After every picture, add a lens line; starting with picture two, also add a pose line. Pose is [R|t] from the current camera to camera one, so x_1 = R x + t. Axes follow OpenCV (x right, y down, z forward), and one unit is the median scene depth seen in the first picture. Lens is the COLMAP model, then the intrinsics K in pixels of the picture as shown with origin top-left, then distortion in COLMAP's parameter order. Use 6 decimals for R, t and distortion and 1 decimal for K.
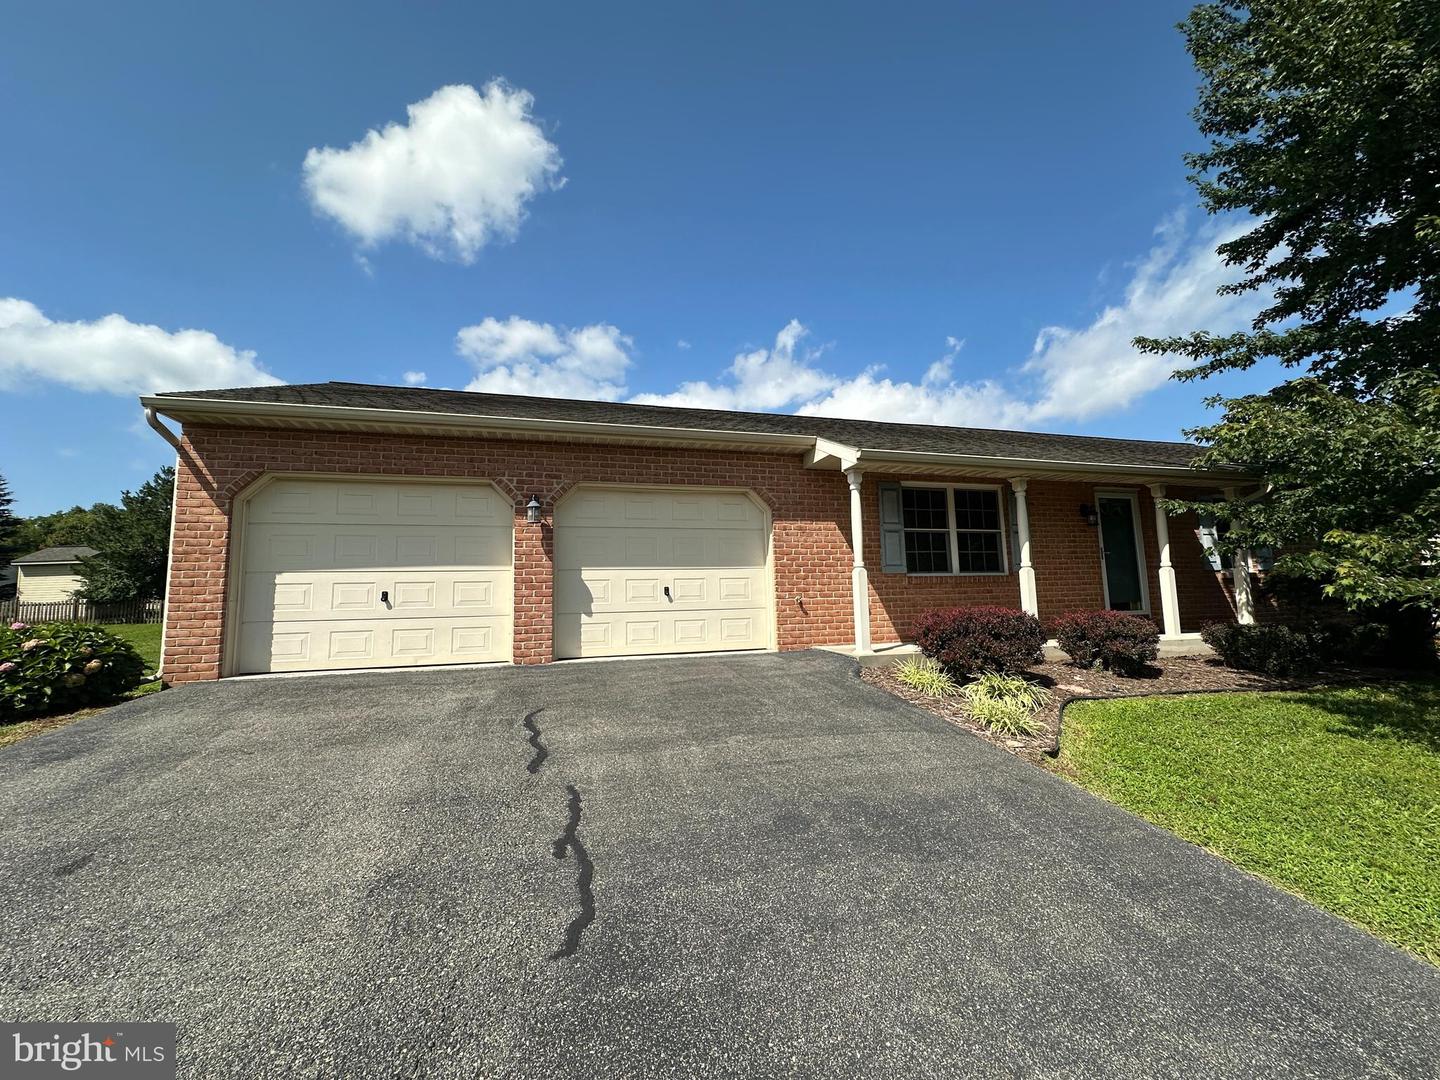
lens RADIAL K [[569.7, 0, 723.3], [0, 569.7, 537.7], [0, 0, 1]] dist [-0.003422, -0.000177]
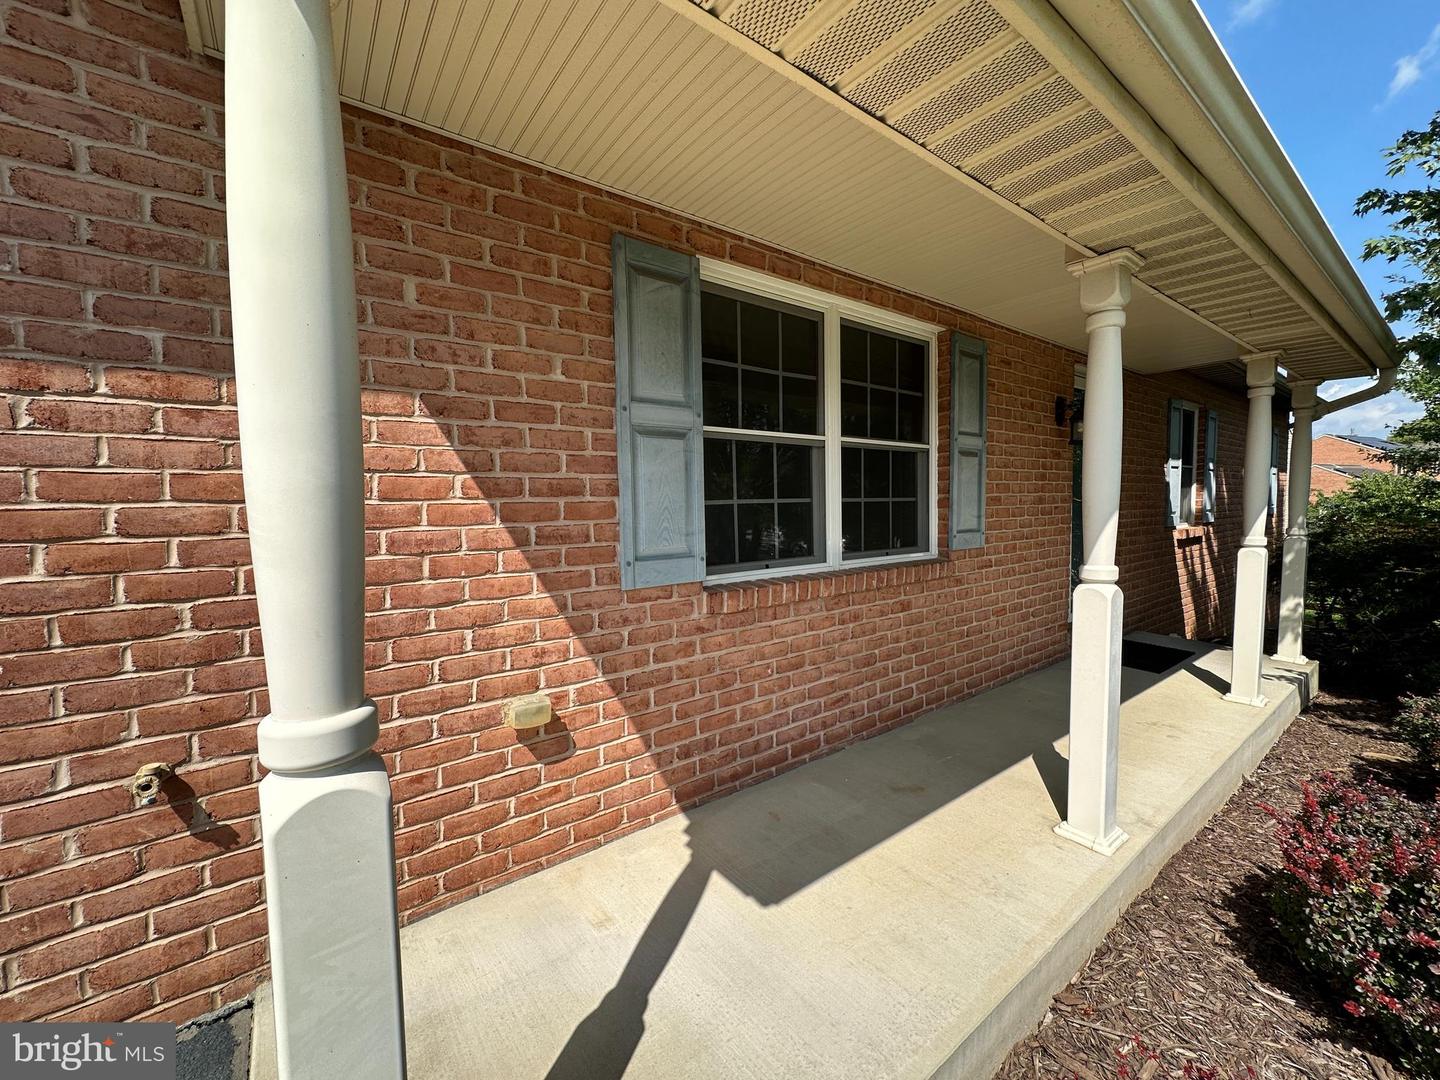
lens RADIAL K [[579.0, 0, 726.5], [0, 579.0, 536.8], [0, 0, 1]] dist [-0.002188, 0.000003]
pose [[0.930671, -0.014480, 0.365572, 0.258345], [-0.046353, 0.986497, 0.157081, -0.008359], [-0.362910, -0.163136, 0.917433, 0.840167]]
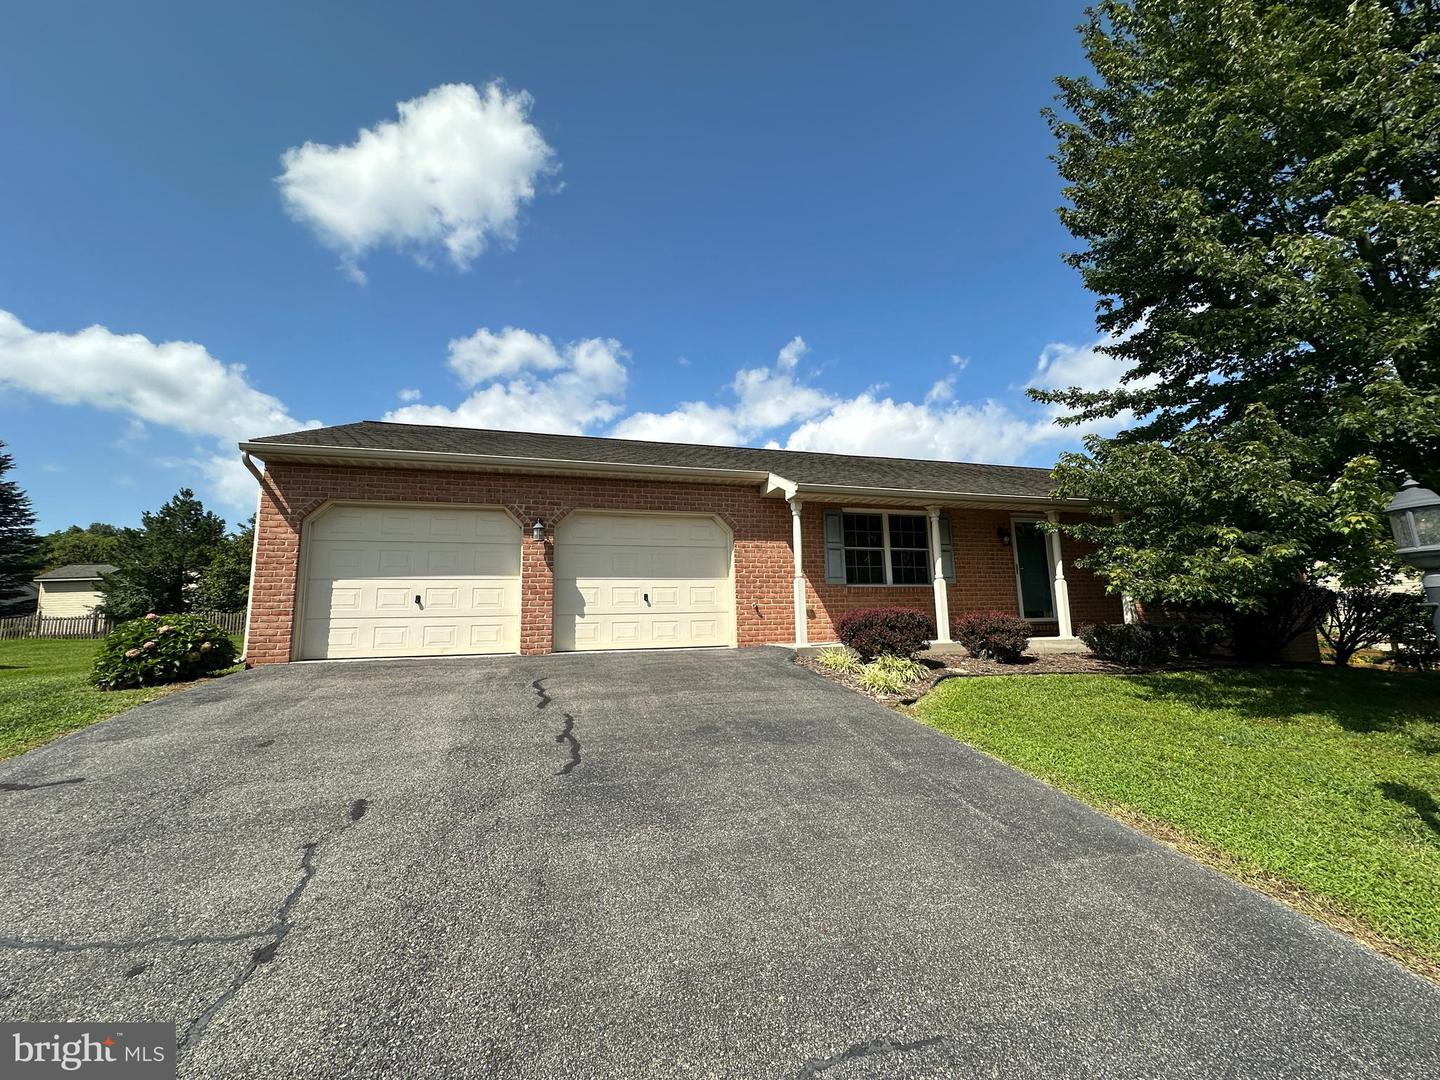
lens RADIAL K [[579.0, 0, 726.5], [0, 579.0, 536.8], [0, 0, 1]] dist [-0.002188, 0.000003]
pose [[0.999962, 0.003270, 0.008129, 0.066716], [-0.002941, 0.999191, -0.040109, 0.014230], [-0.008254, 0.040083, 0.999162, -0.262609]]
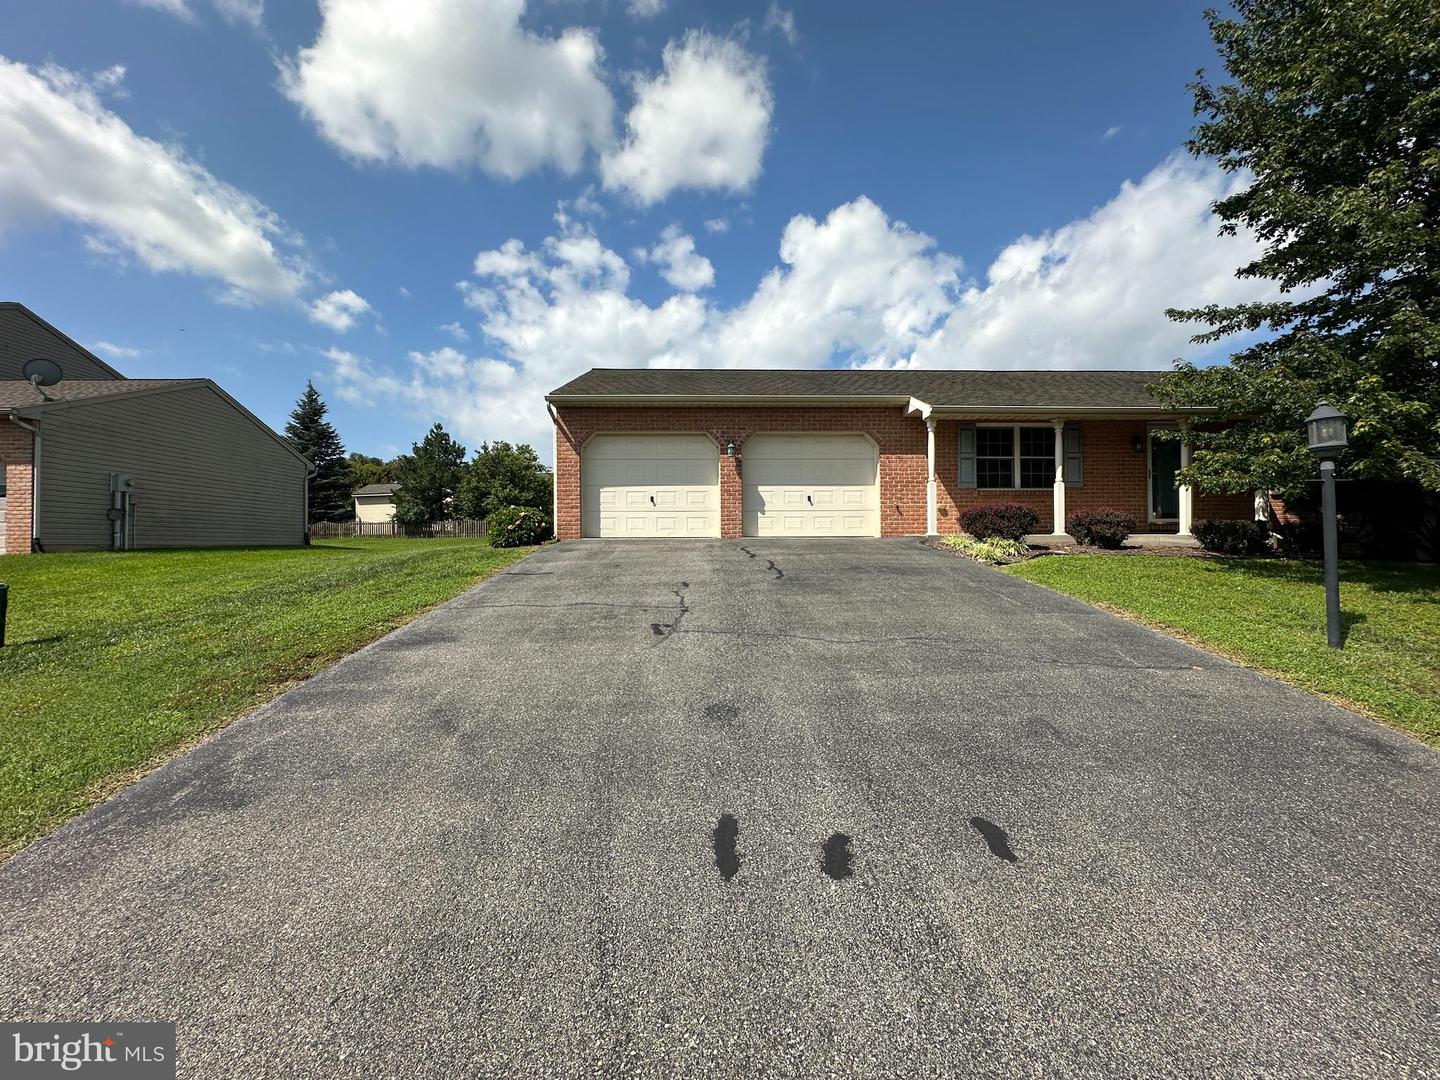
lens RADIAL K [[602.2, 0, 716.1], [0, 602.2, 543.8], [0, 0, 1]] dist [-0.001382, 0.000331]
pose [[0.967464, 0.017784, -0.252383, 0.081850], [0.009594, 0.994231, 0.106832, 0.039250], [0.252826, -0.105778, 0.961712, -0.754142]]
